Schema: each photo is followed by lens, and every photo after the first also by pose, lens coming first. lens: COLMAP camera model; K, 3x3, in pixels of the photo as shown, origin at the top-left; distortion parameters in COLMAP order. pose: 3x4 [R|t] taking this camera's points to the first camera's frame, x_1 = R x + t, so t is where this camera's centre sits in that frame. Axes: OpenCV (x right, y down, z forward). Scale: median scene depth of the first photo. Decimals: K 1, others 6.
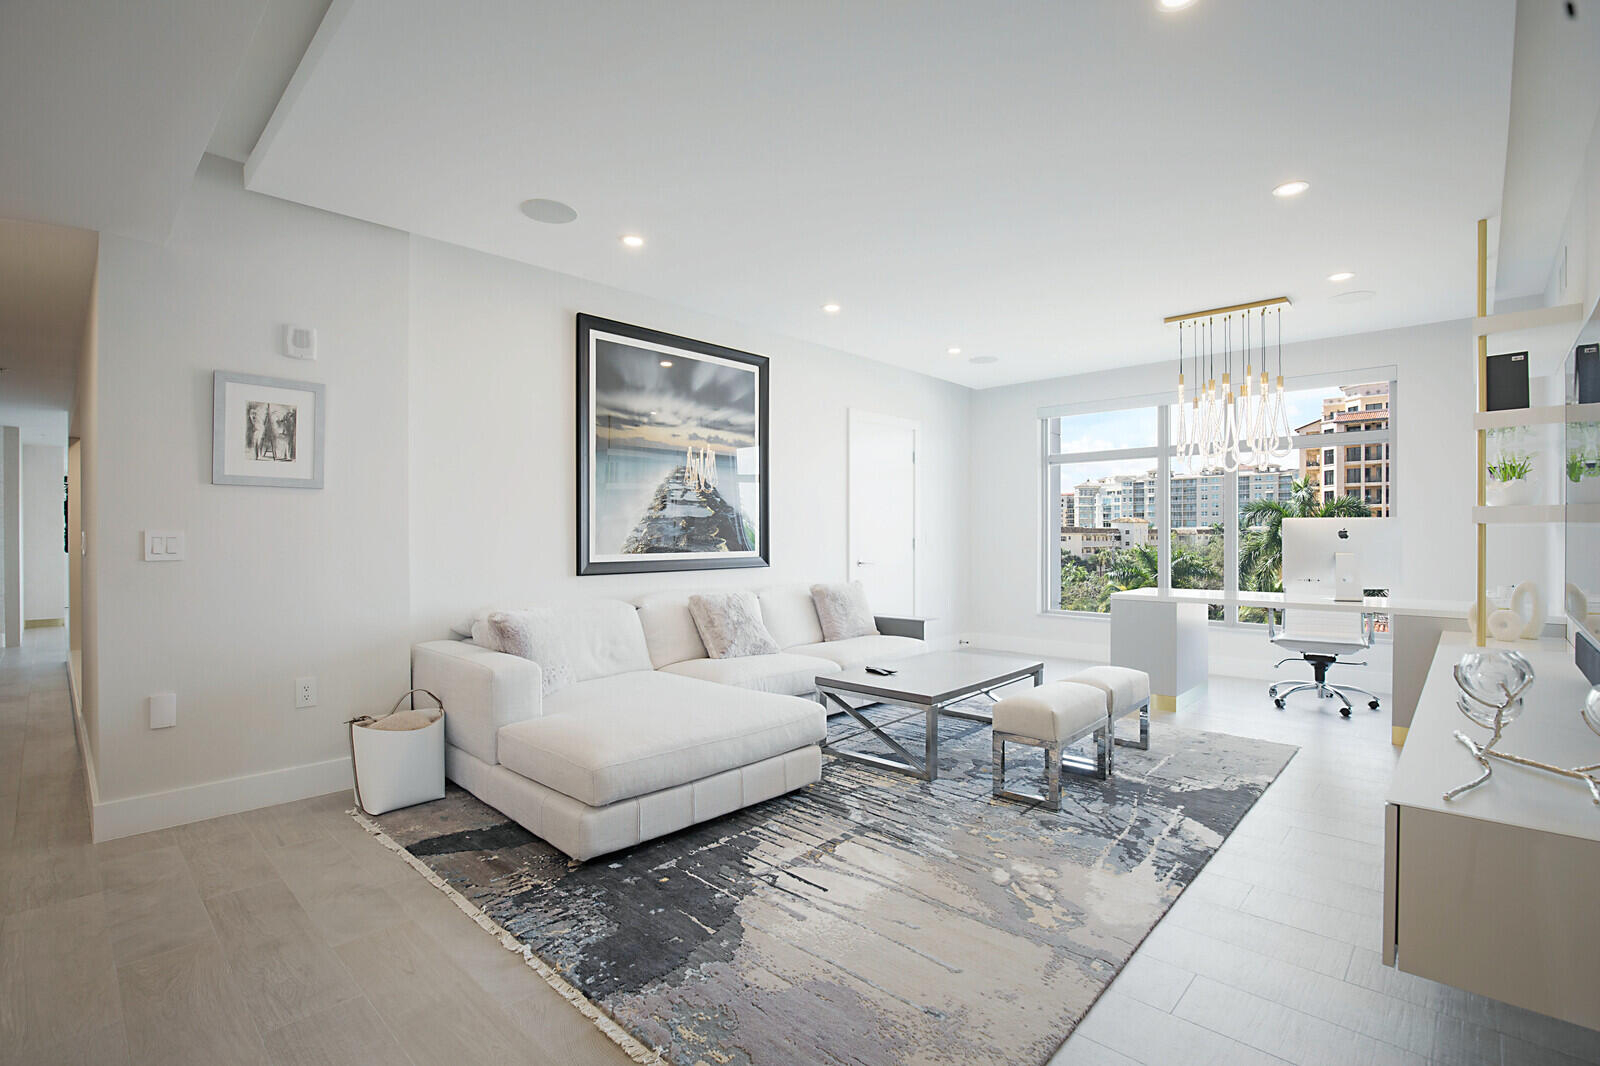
lens RADIAL K [[743.4, 0, 800.0], [0, 743.4, 533.0], [0, 0, 1]] dist [-0.029720, -0.000565]
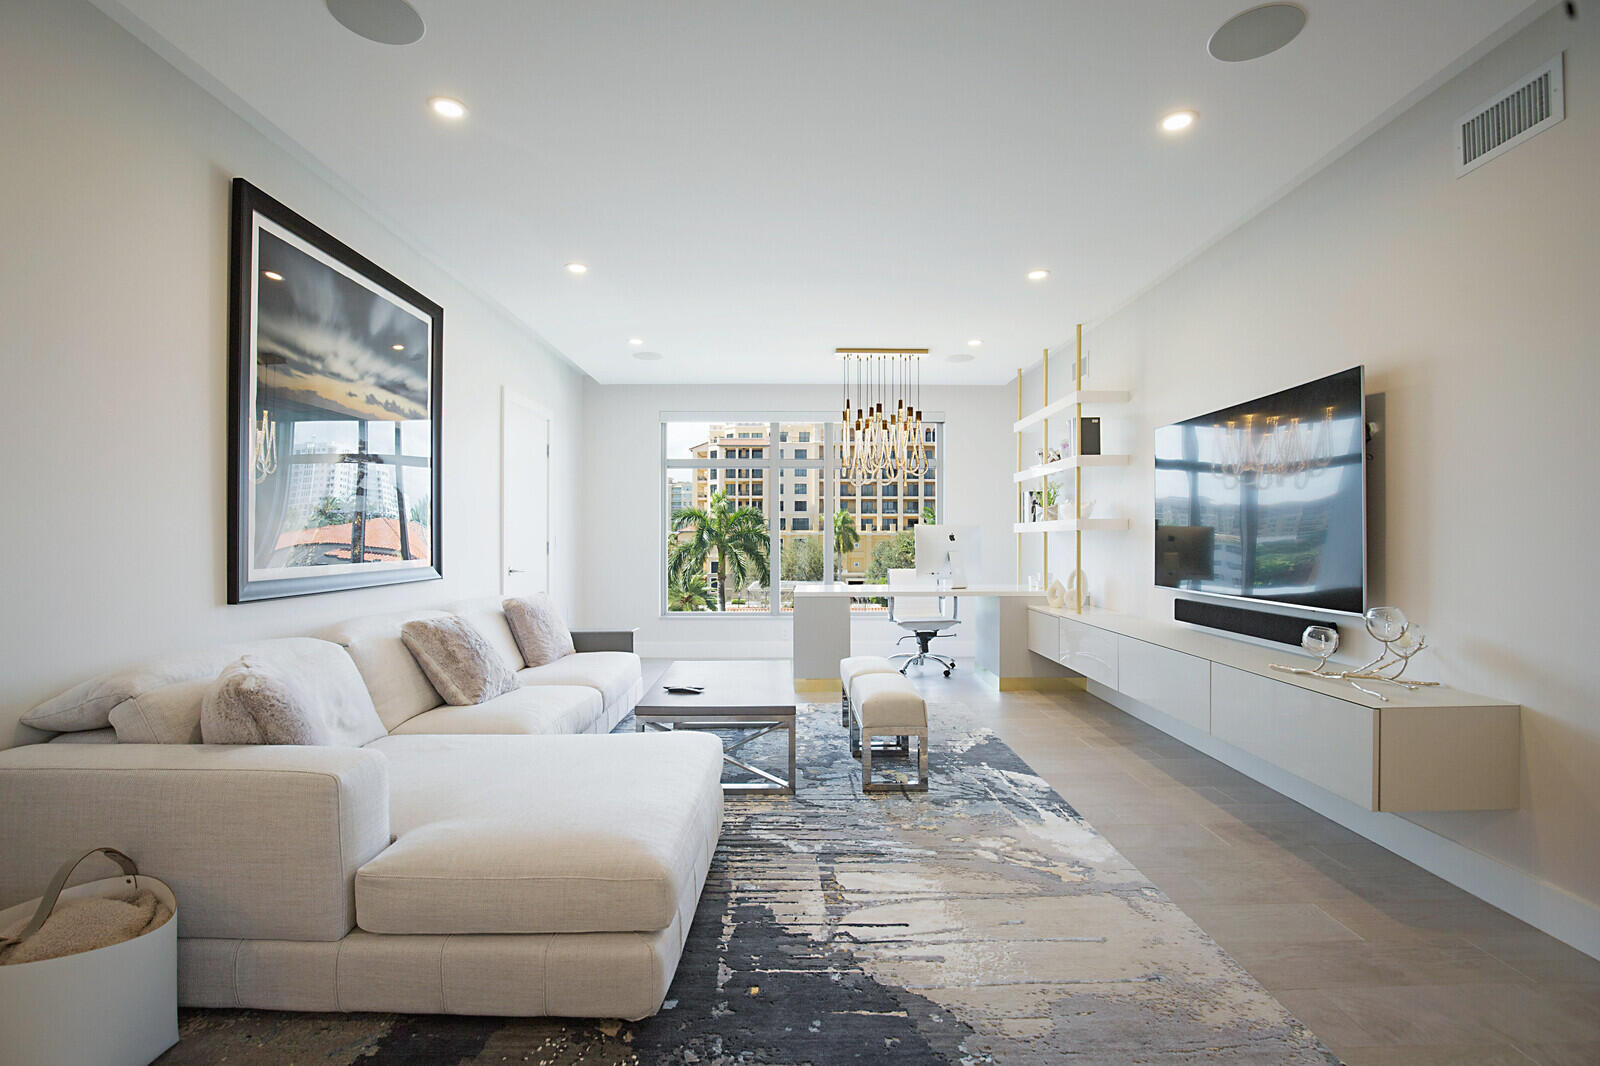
lens RADIAL K [[743.4, 0, 800.0], [0, 743.4, 533.0], [0, 0, 1]] dist [-0.029720, -0.000565]
pose [[0.715426, 0.005014, 0.698671, -0.467679], [-0.002325, 0.999986, -0.004795, 0.000576], [-0.698685, 0.001806, 0.715427, 0.289858]]
